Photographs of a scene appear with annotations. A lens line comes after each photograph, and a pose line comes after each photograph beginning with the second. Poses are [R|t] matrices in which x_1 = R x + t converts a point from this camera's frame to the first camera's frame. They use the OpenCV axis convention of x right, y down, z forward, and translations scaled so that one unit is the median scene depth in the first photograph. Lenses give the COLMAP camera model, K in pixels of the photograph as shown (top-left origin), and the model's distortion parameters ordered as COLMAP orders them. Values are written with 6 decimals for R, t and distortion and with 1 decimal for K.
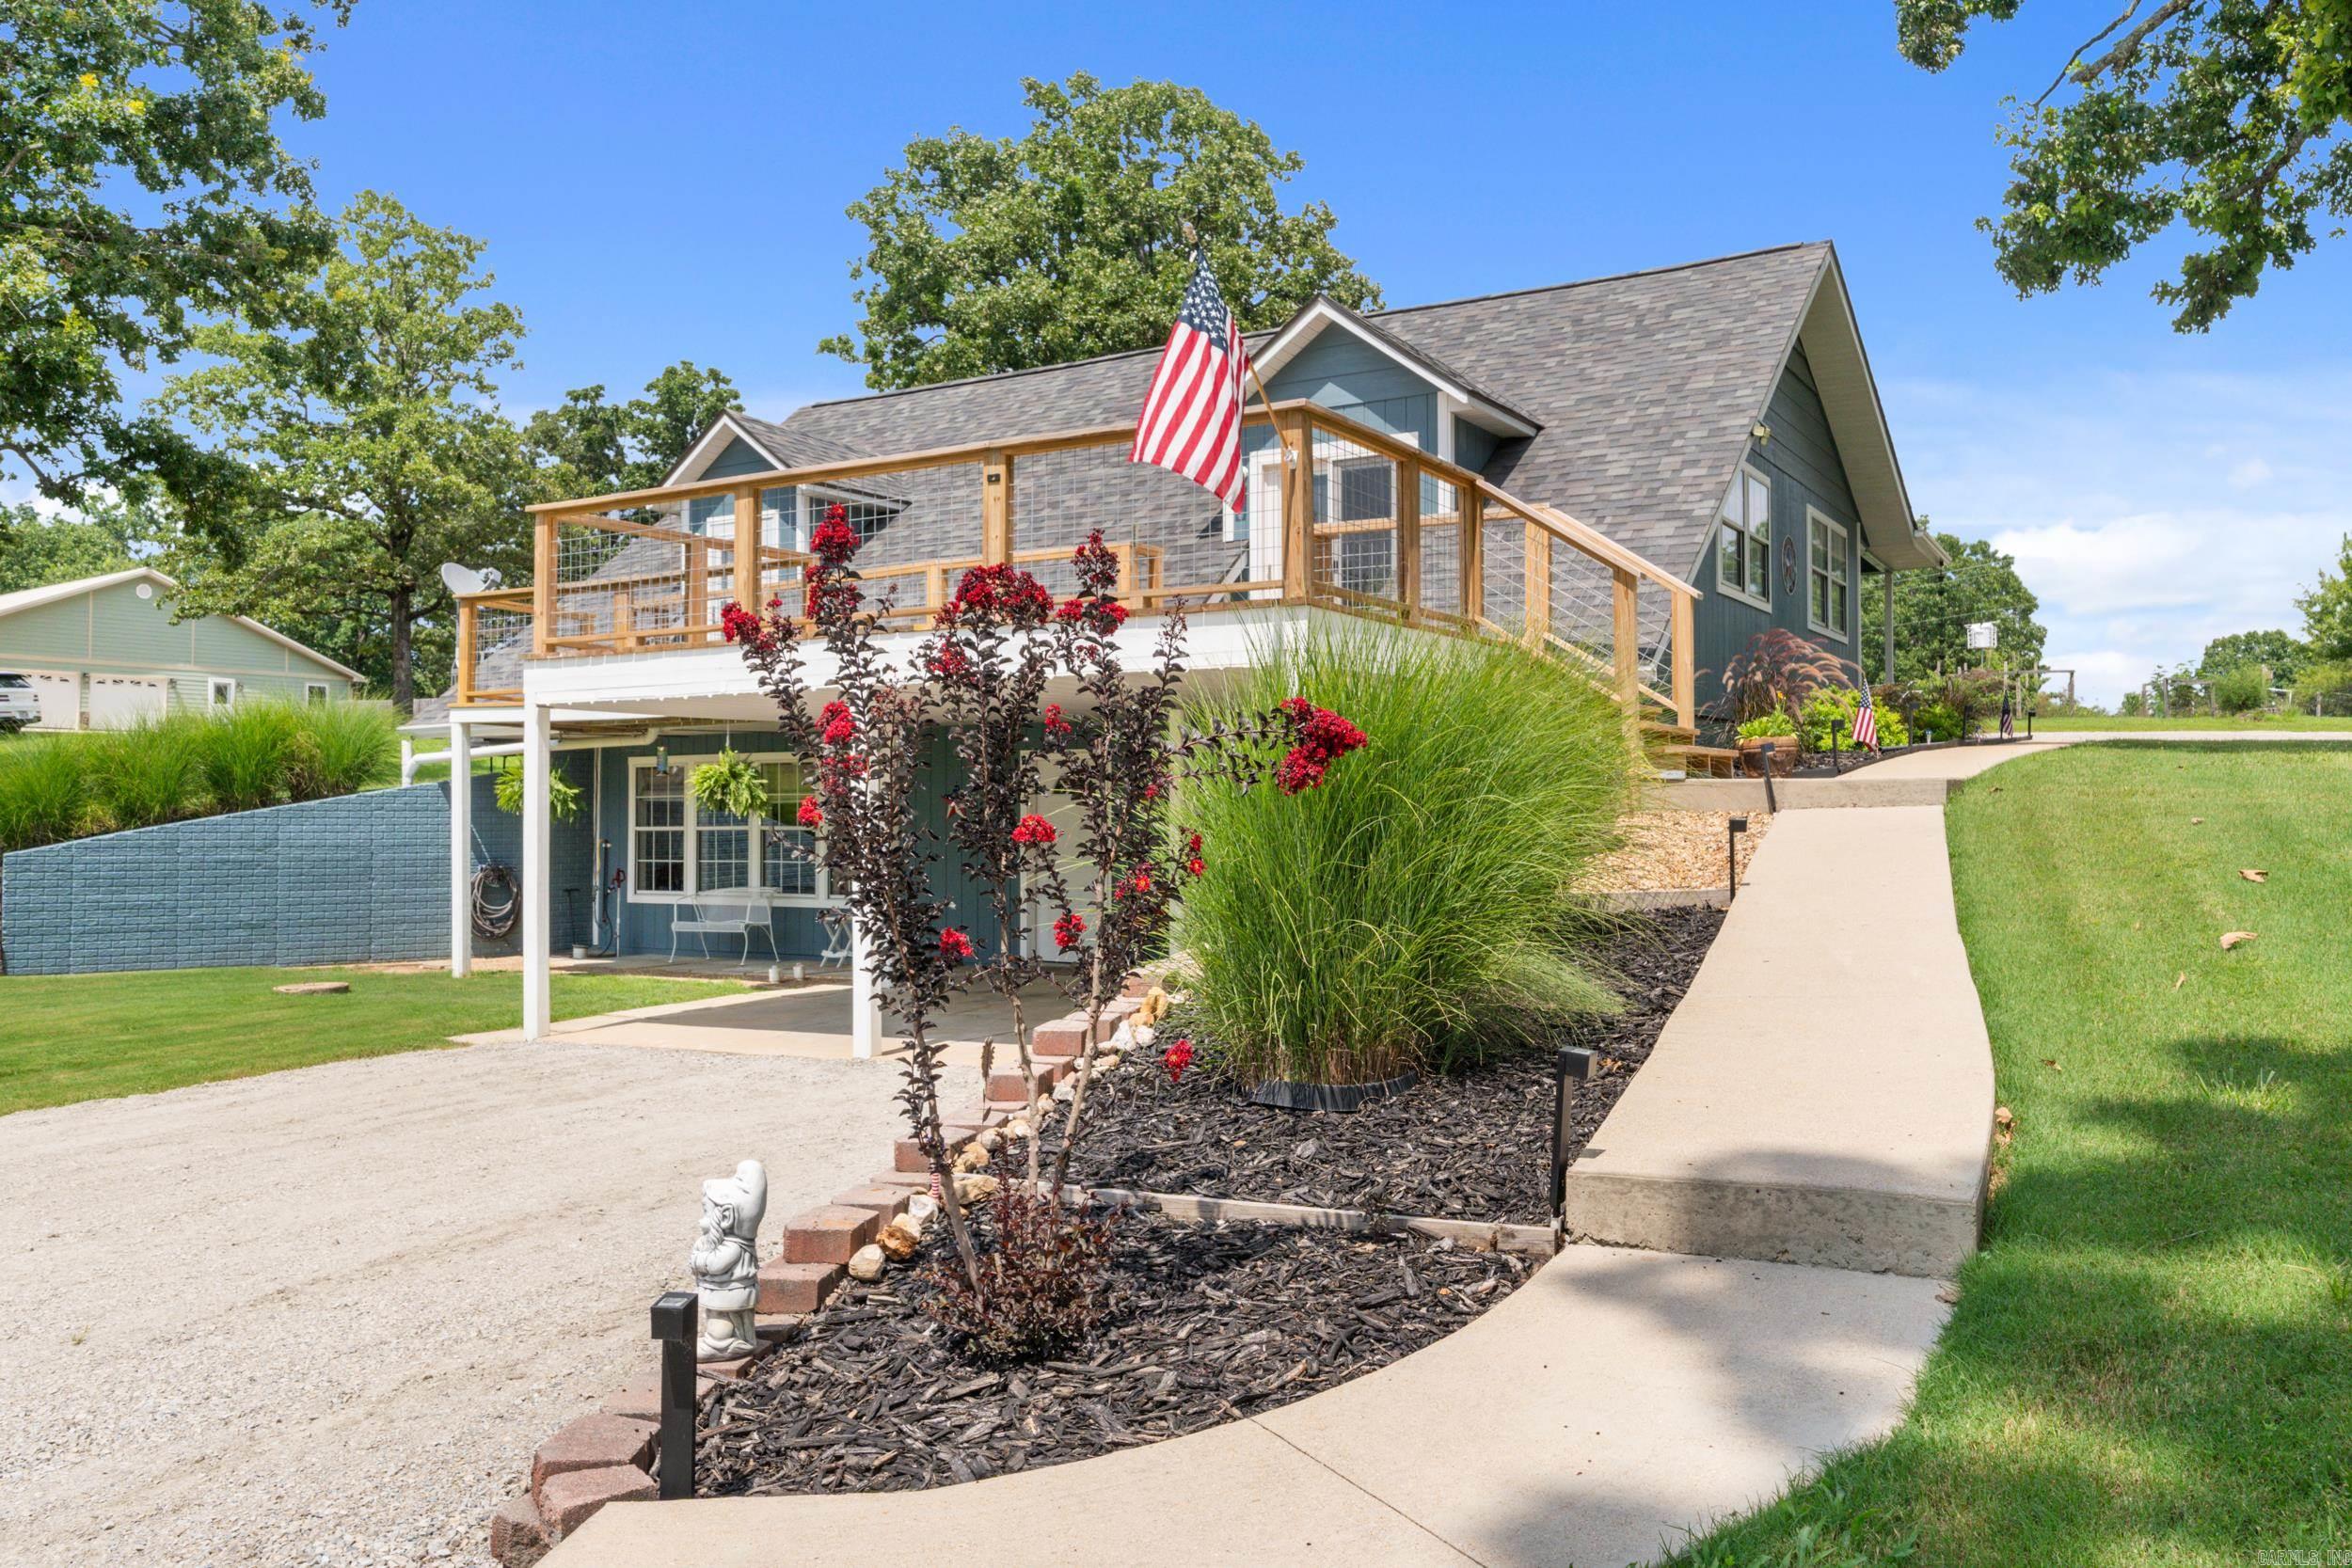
lens RADIAL K [[1855.0, 0, 1180.7], [0, 1855.0, 783.7], [0, 0, 1]] dist [0.006593, 0.008089]
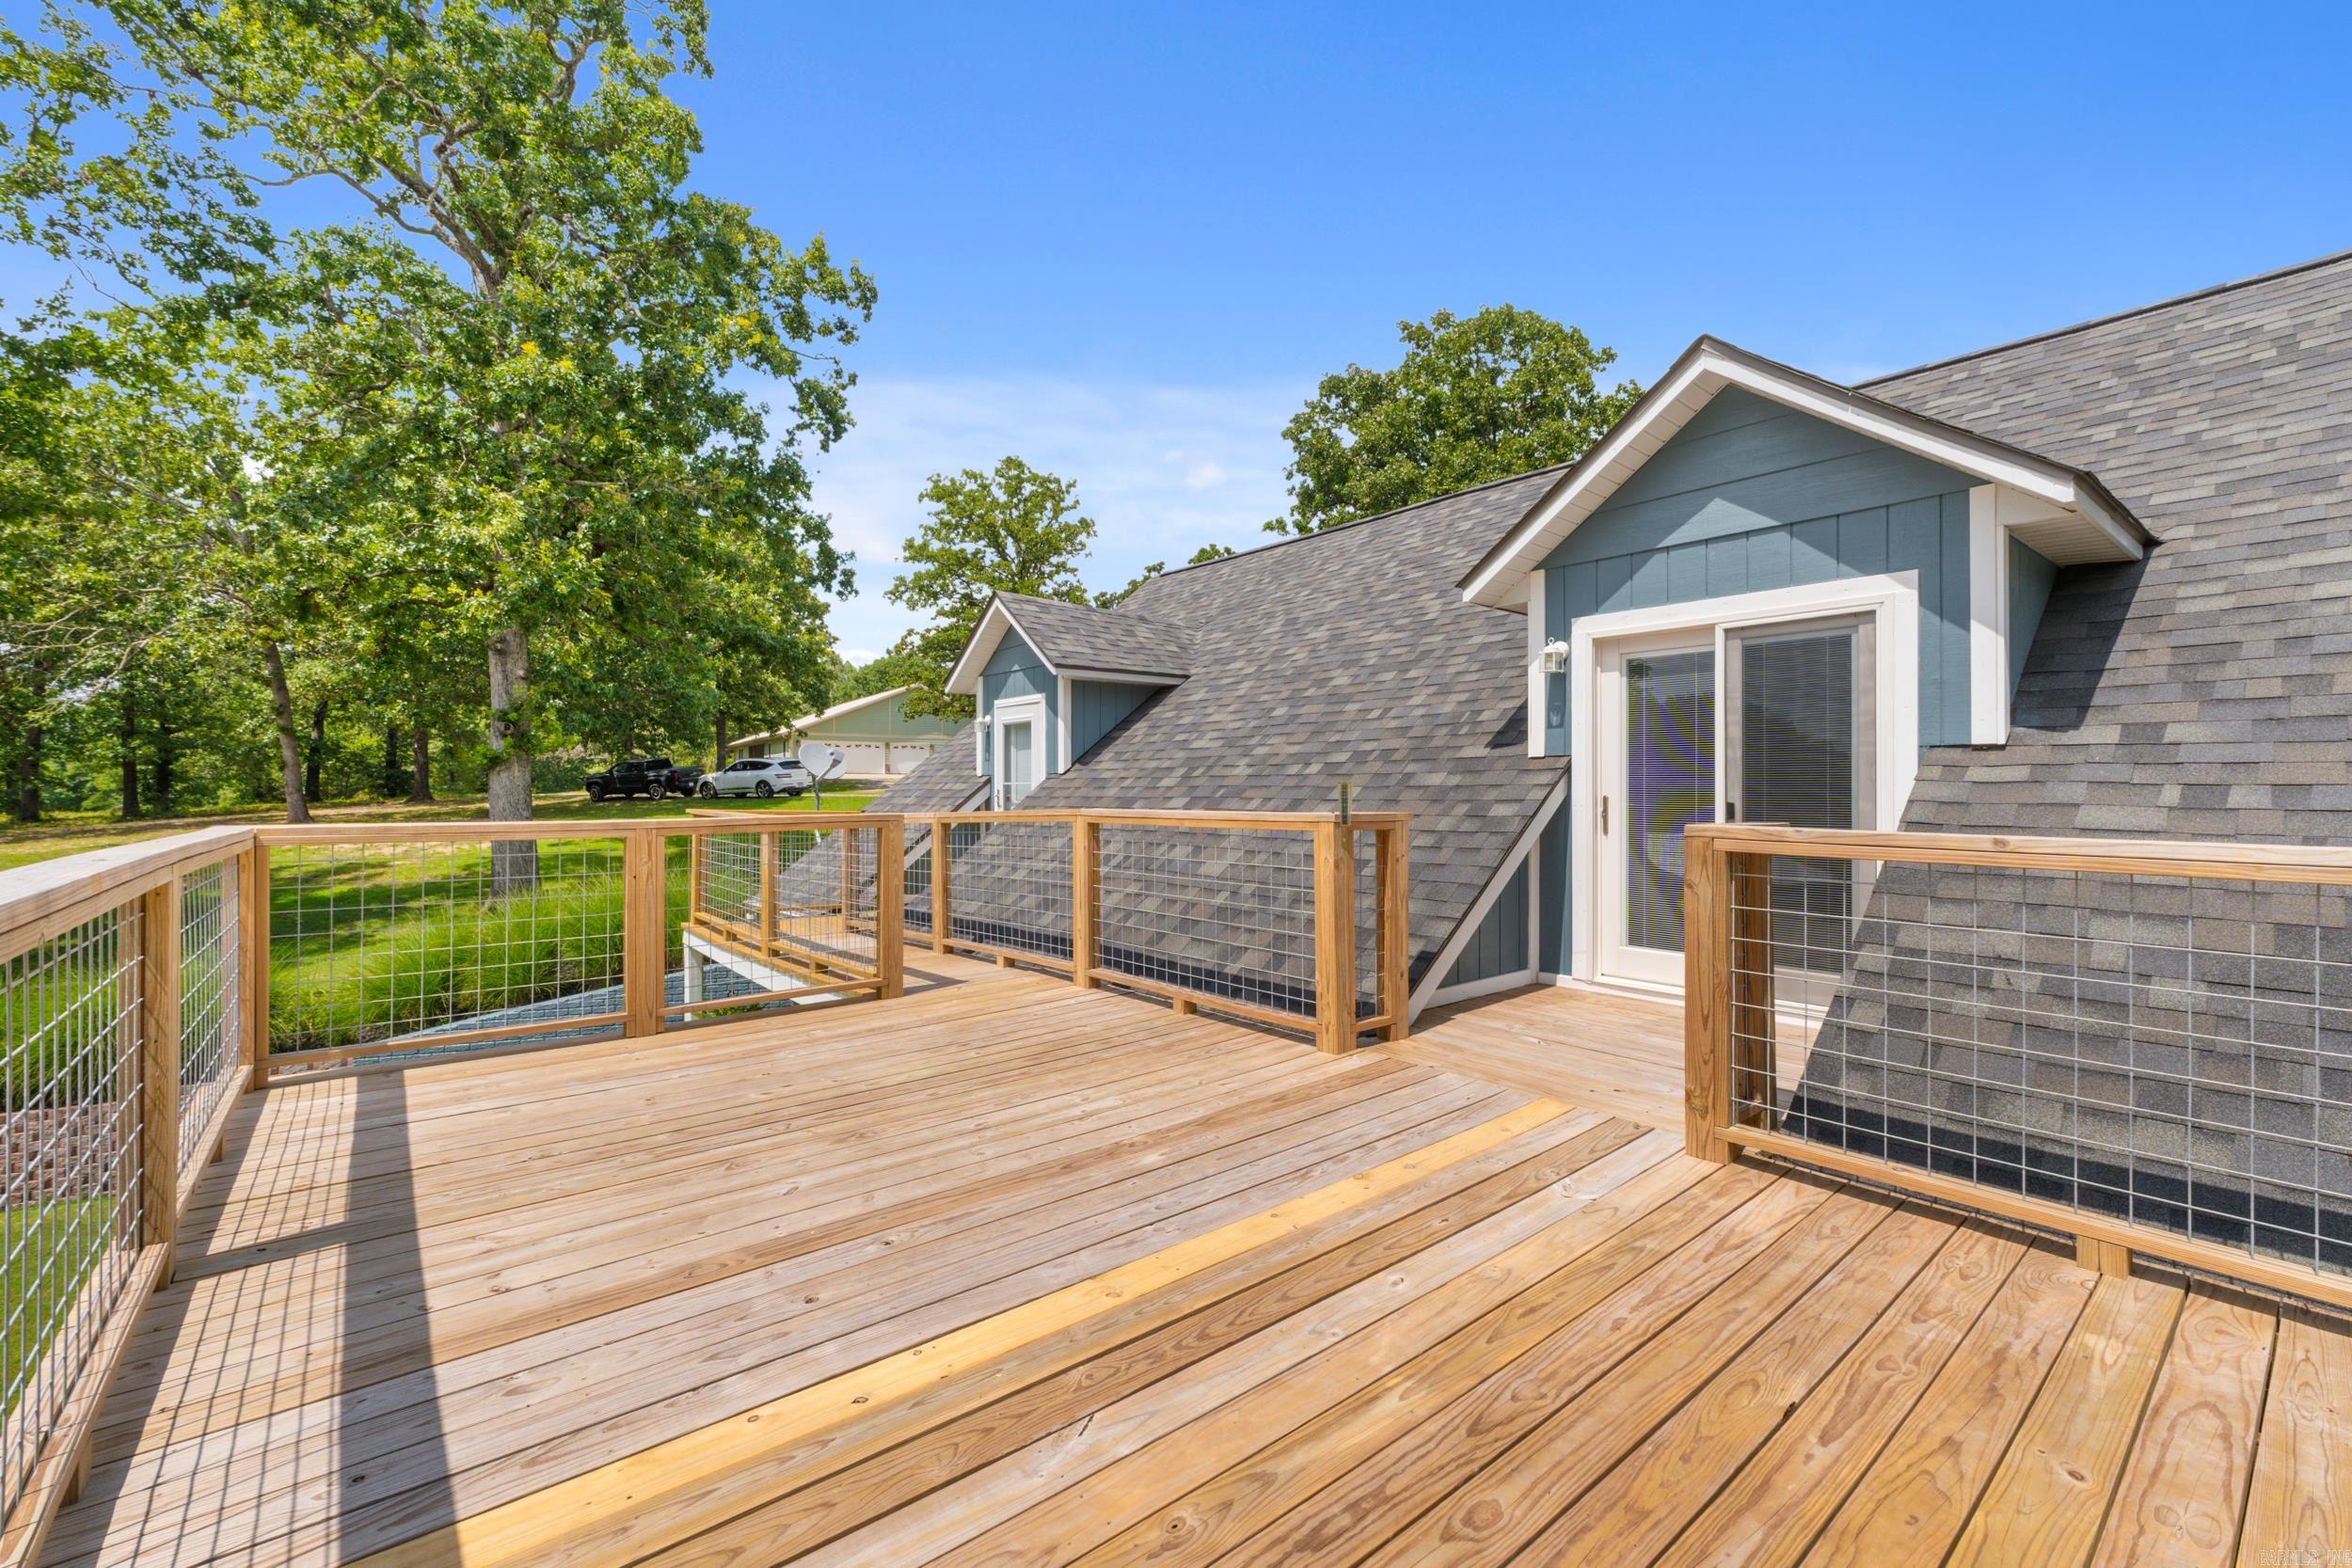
lens RADIAL K [[999.1, 0, 1183.7], [0, 999.1, 786.5], [0, 0, 1]] dist [0.003902, 0.000380]
pose [[0.945040, -0.000279, -0.326956, 0.008627], [0.007641, 0.999745, 0.021232, -0.047062], [0.326866, -0.022563, 0.944801, 0.229768]]
